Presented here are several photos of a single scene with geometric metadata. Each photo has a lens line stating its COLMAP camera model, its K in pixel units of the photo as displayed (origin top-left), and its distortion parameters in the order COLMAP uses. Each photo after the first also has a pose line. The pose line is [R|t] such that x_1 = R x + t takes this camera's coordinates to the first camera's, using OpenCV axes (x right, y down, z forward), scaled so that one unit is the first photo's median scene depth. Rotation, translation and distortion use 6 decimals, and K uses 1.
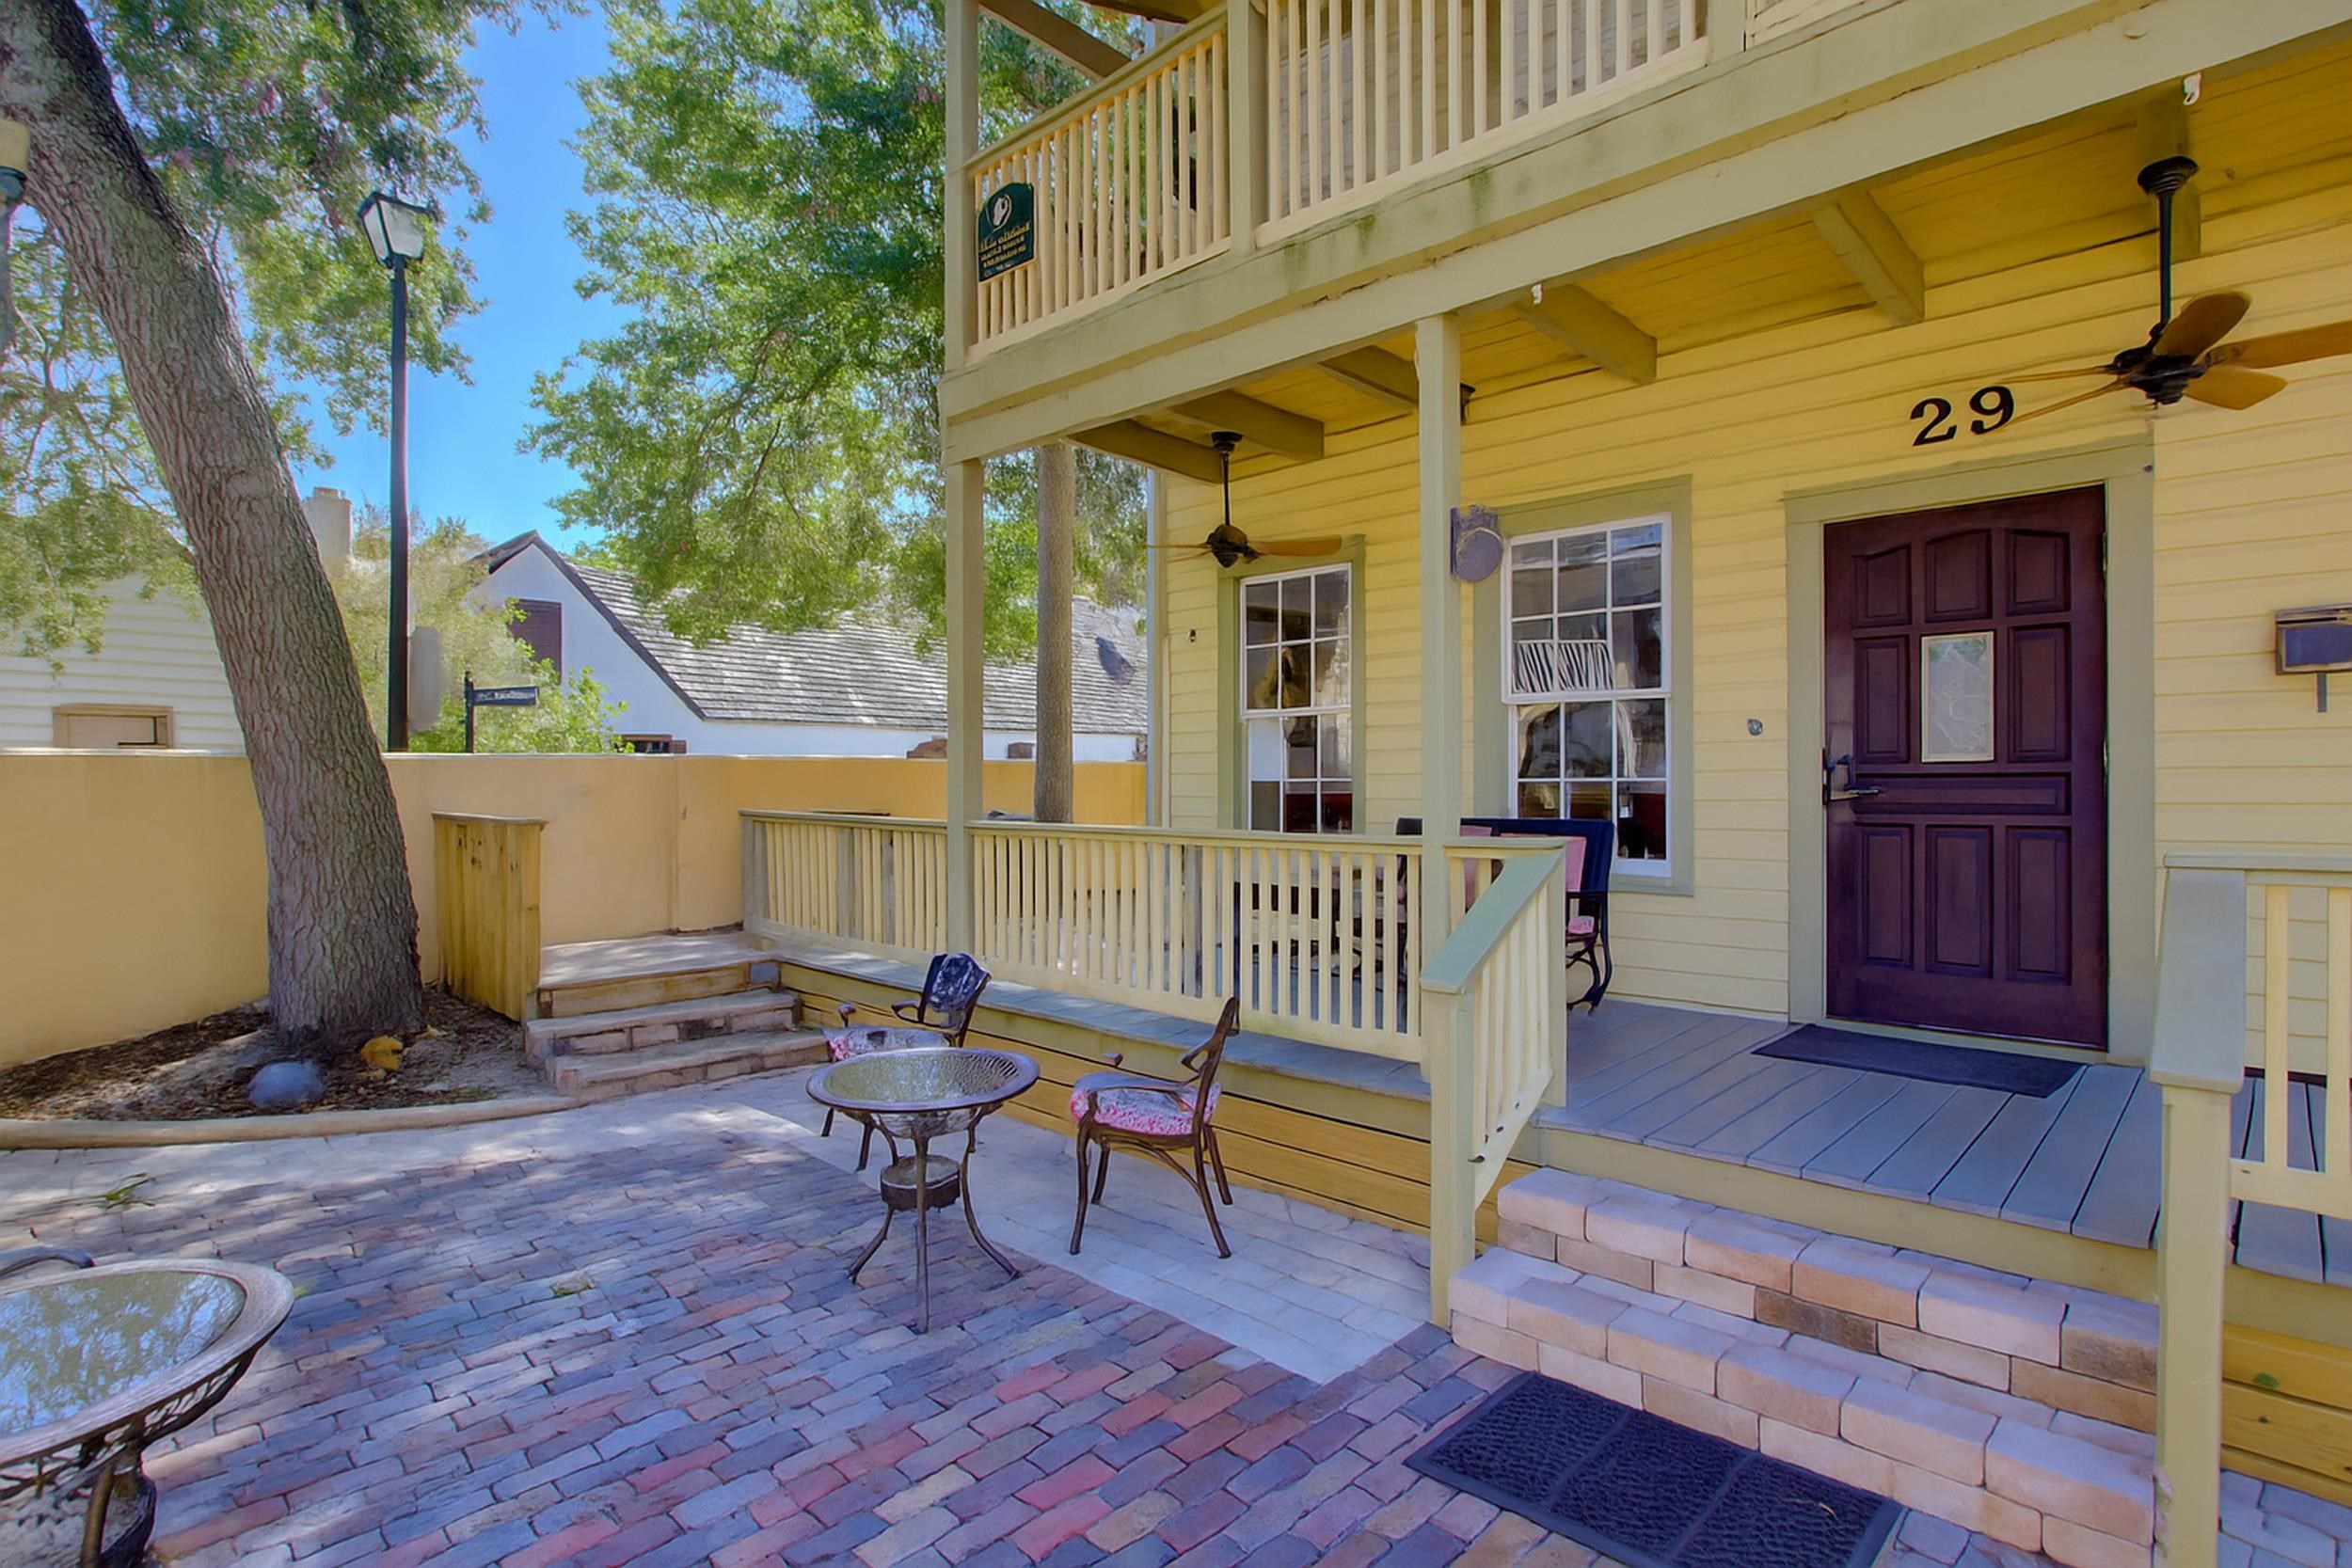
lens RADIAL K [[1163.1, 0, 1176.0], [0, 1163.1, 784.0], [0, 0, 1]] dist [-0.005943, 0.000094]
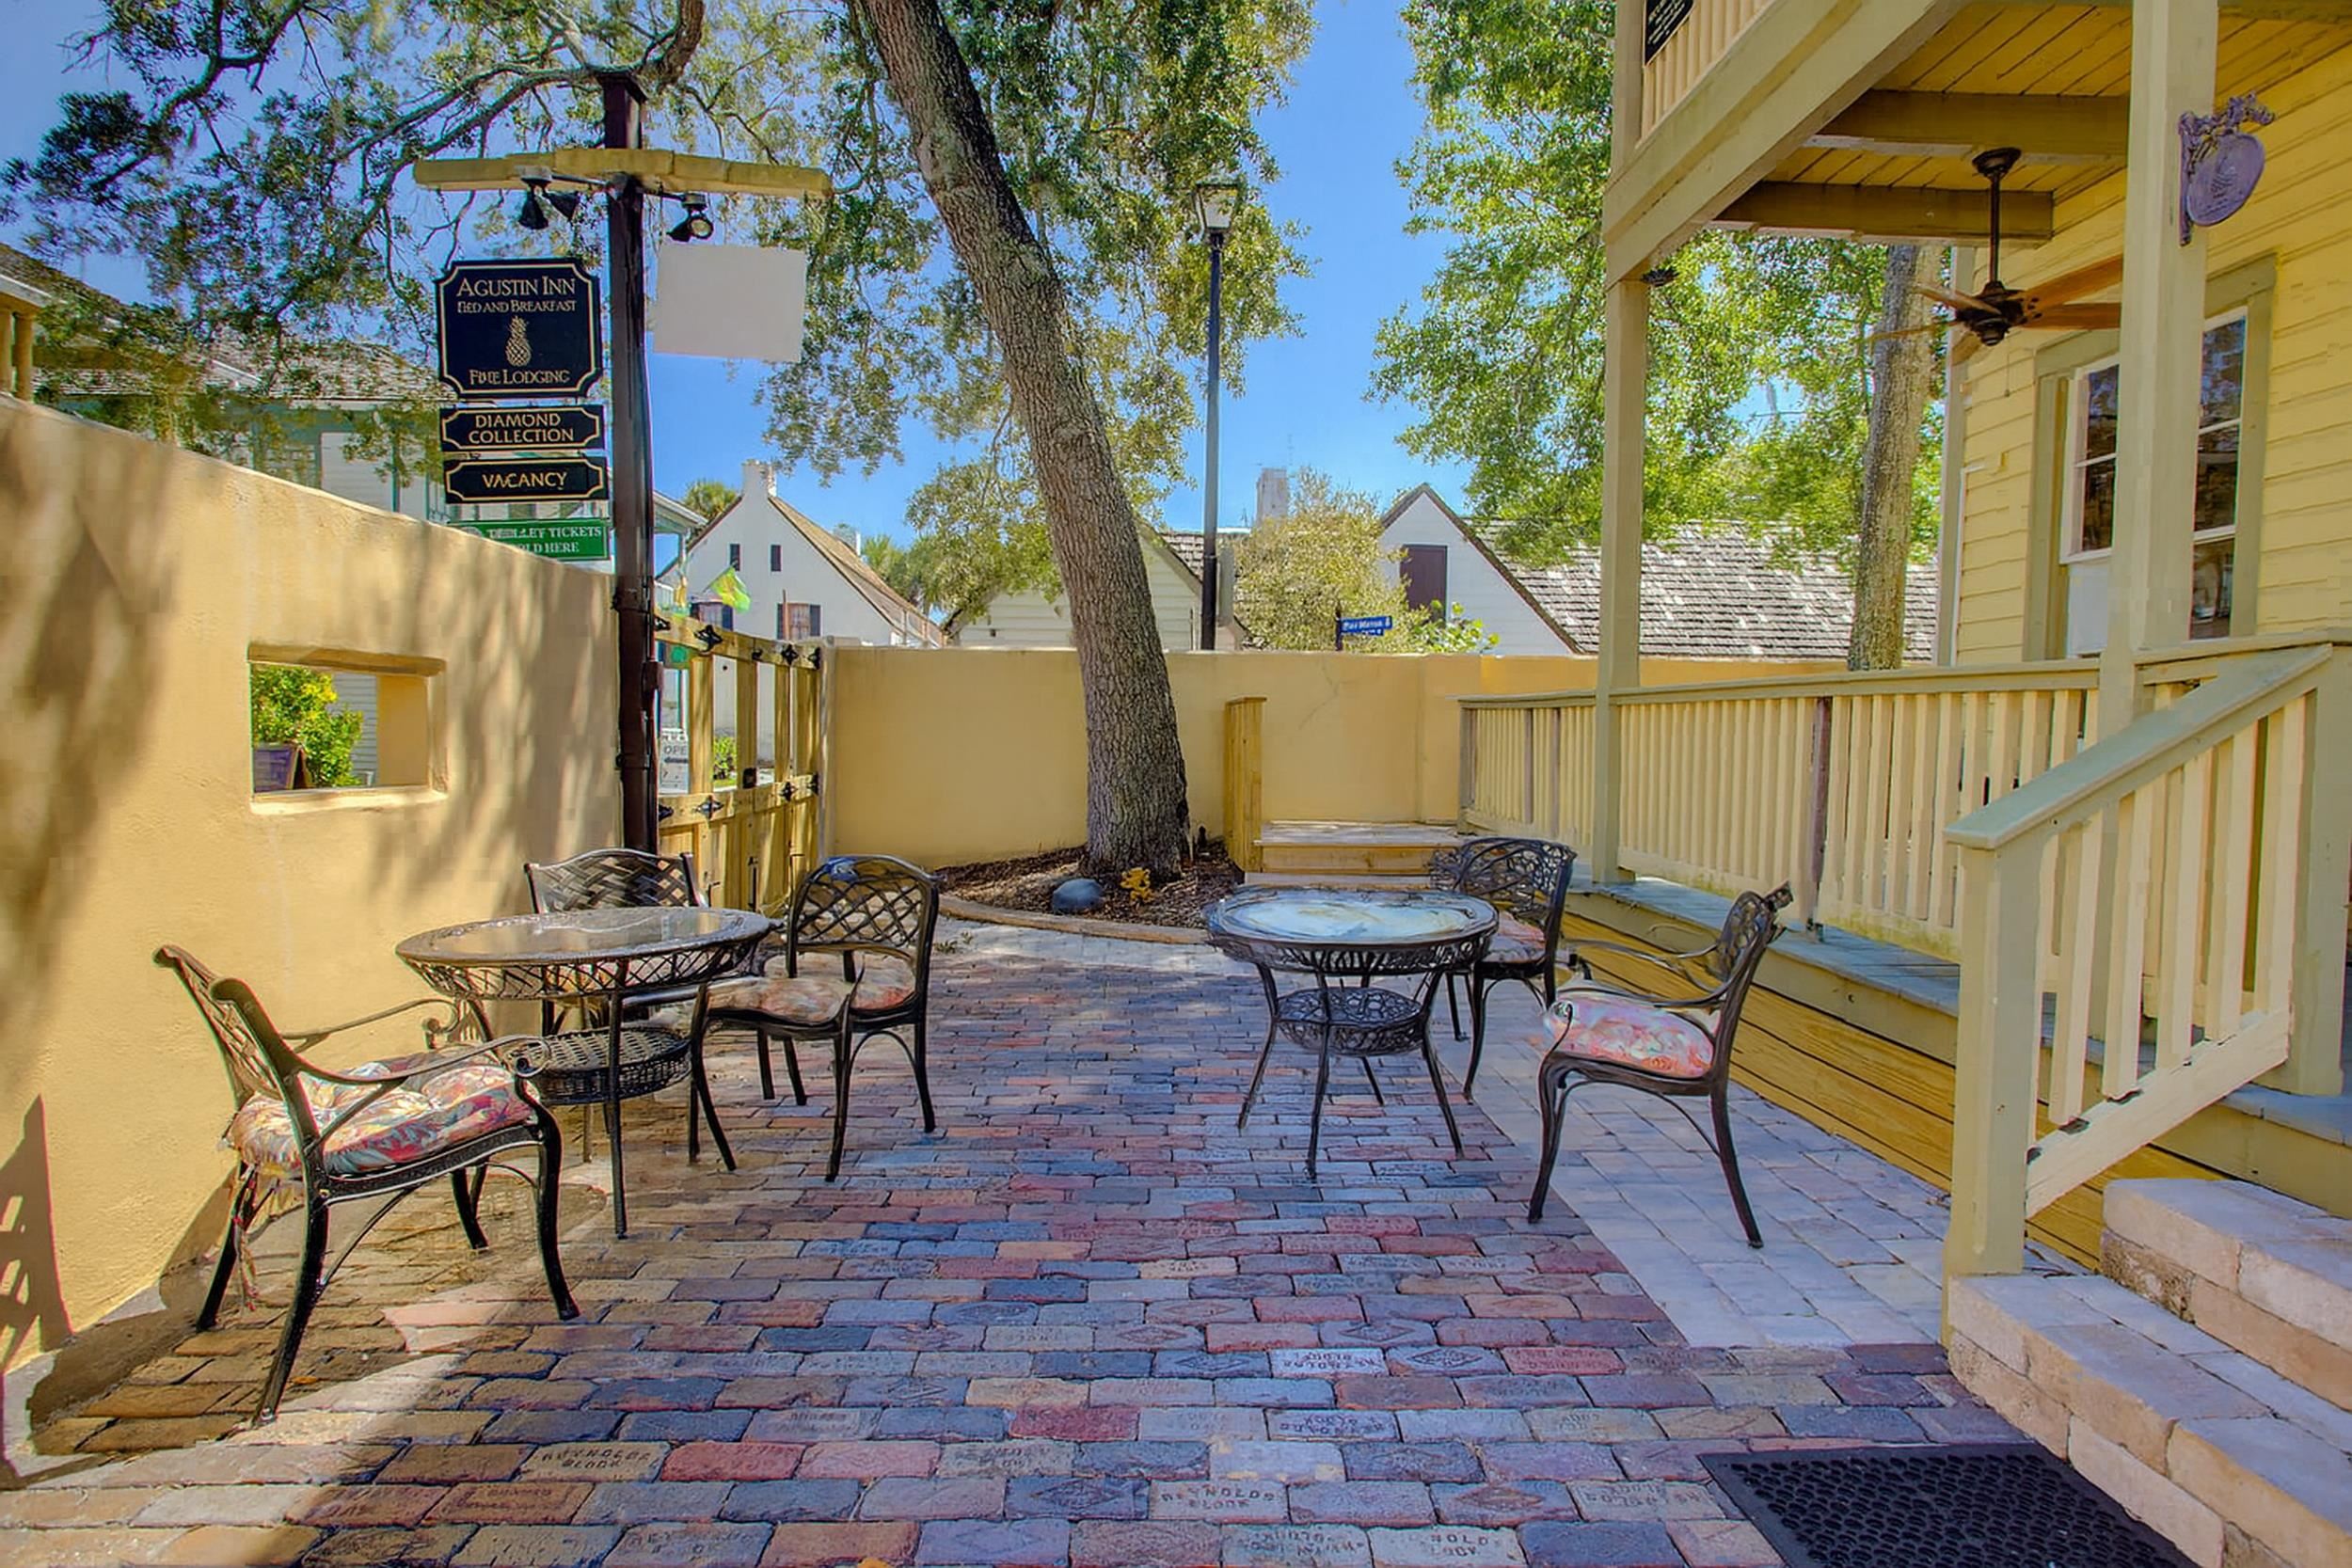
lens RADIAL K [[1182.0, 0, 1176.0], [0, 1182.0, 784.0], [0, 0, 1]] dist [-0.011643, 0.000929]
pose [[0.720544, 0.043455, -0.692047, 0.216771], [-0.014844, 0.998772, 0.047260, 0.070316], [0.693251, -0.023780, 0.720304, 0.128602]]
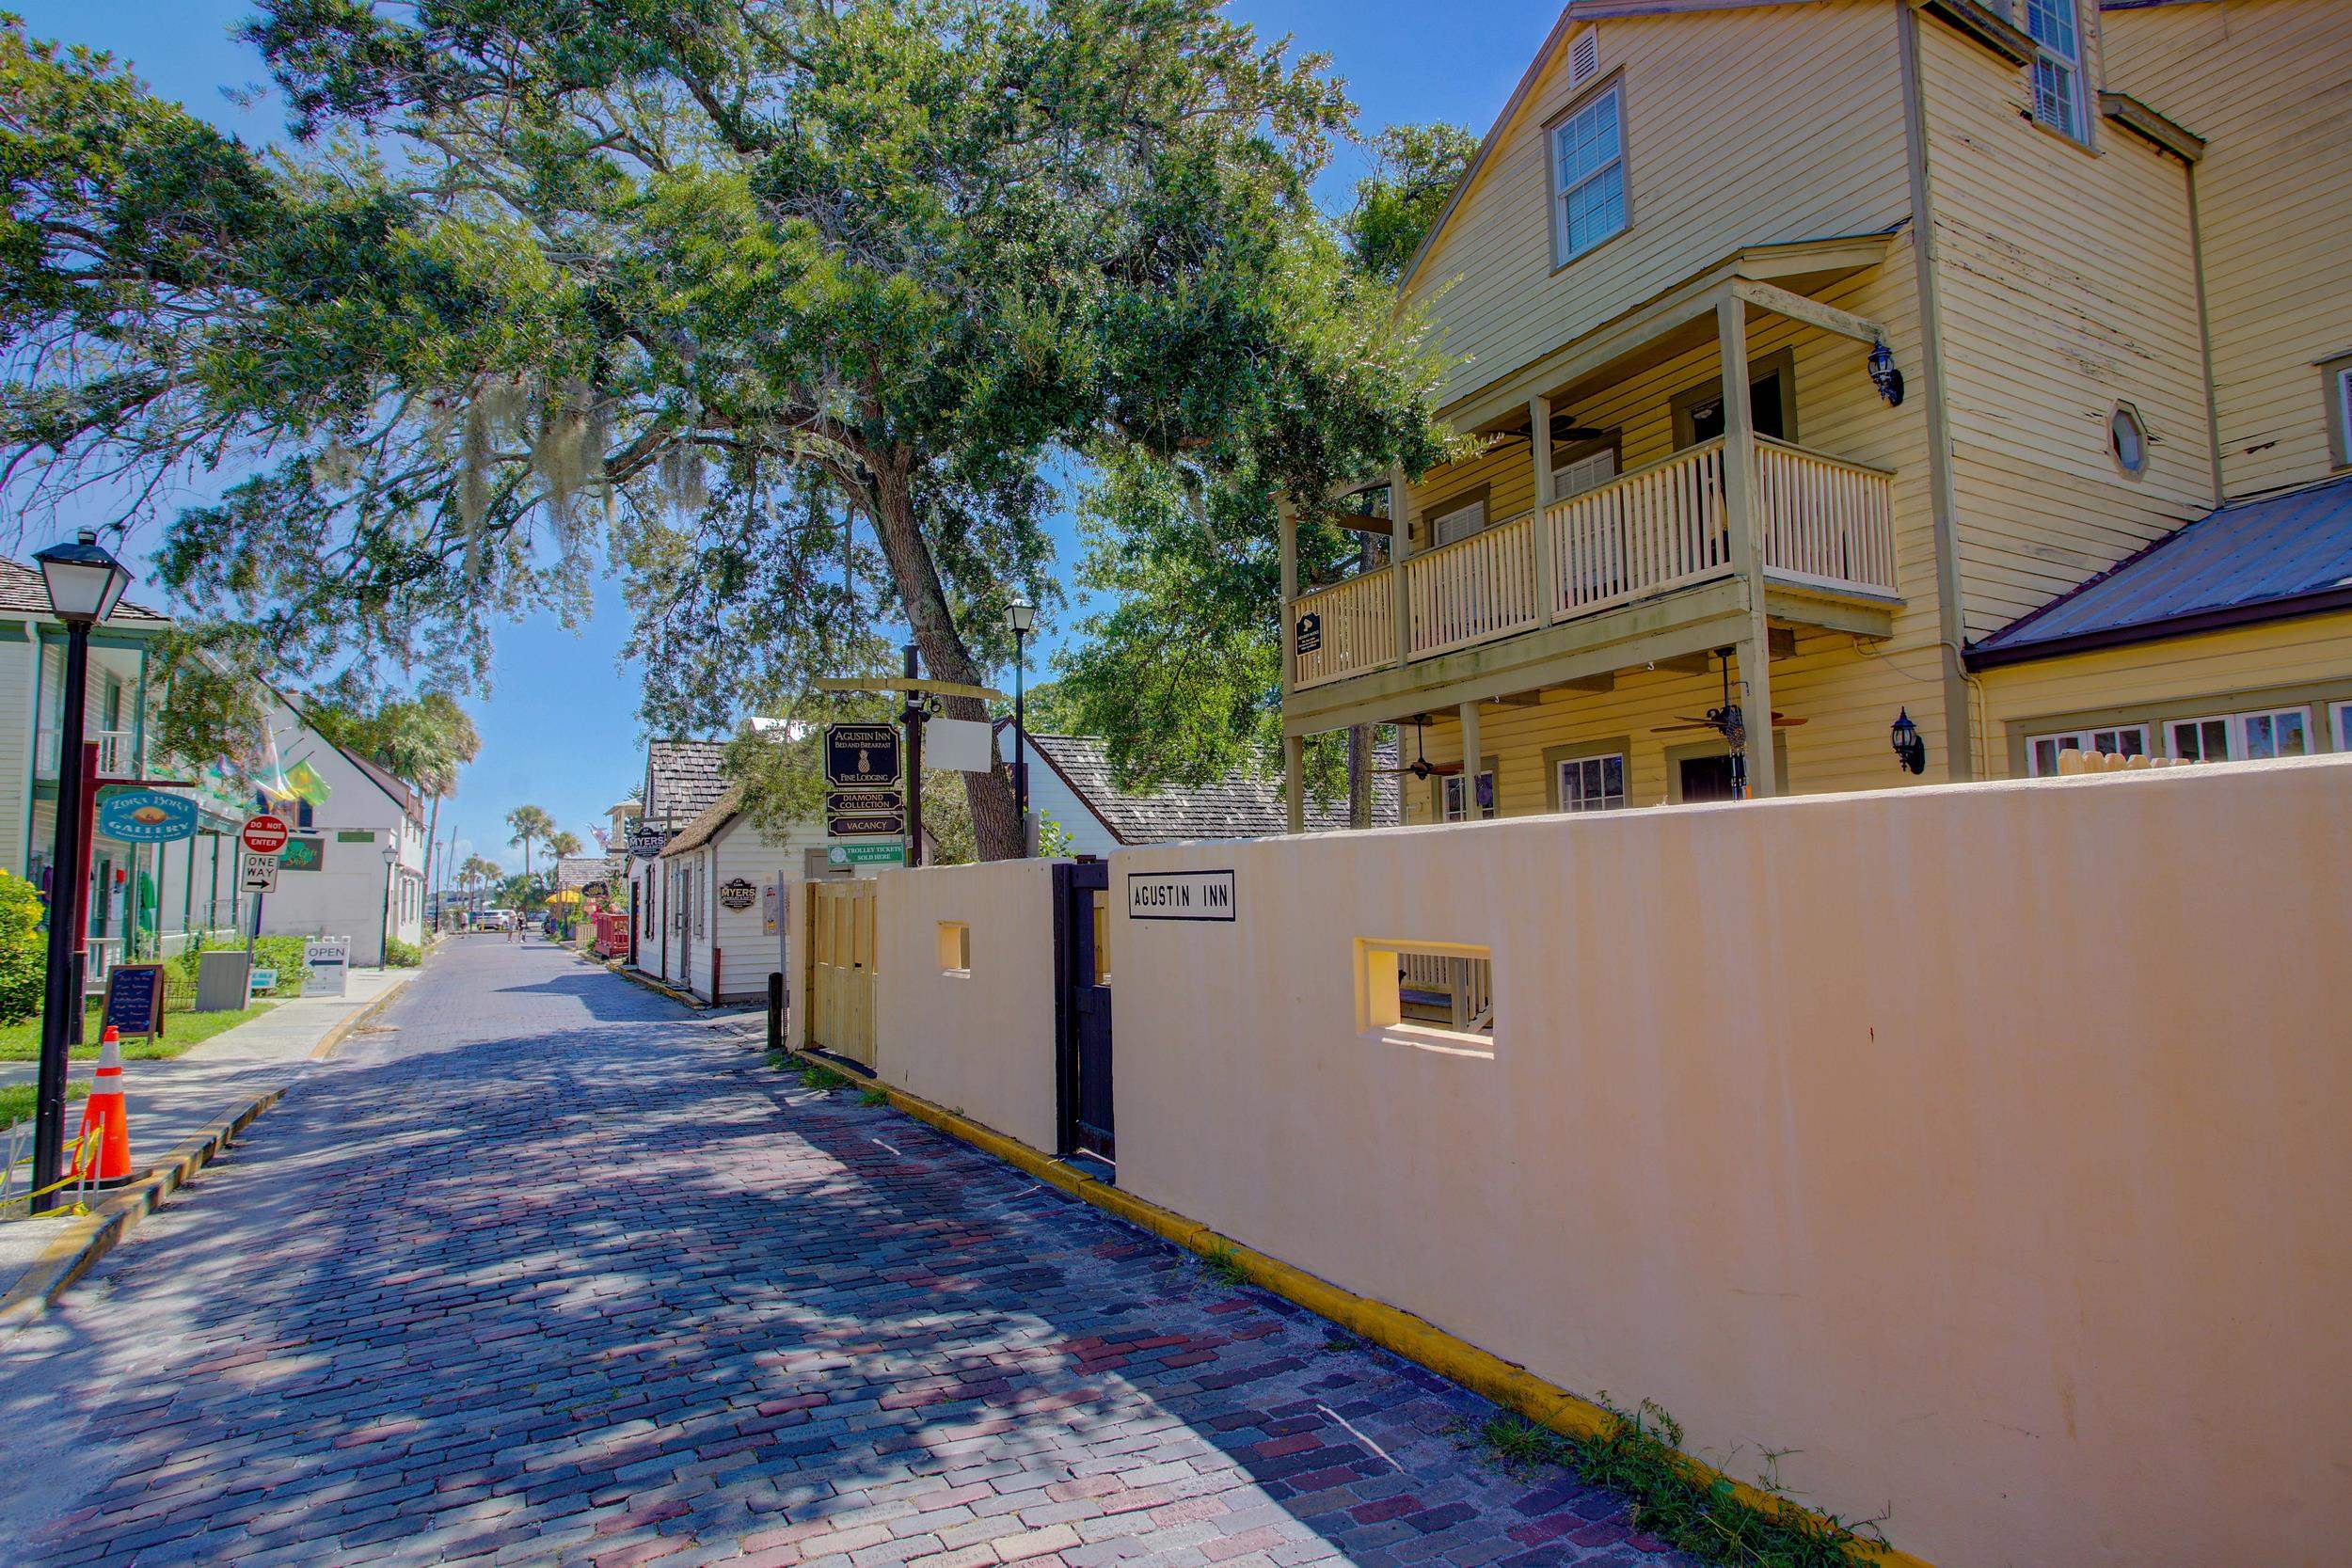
lens RADIAL K [[1182.0, 0, 1176.0], [0, 1182.0, 784.0], [0, 0, 1]] dist [-0.011643, 0.000929]
pose [[0.950595, -0.039386, -0.307924, 0.296923], [0.011981, 0.995835, -0.090387, 0.003232], [0.310201, 0.082233, 0.947108, -1.190844]]
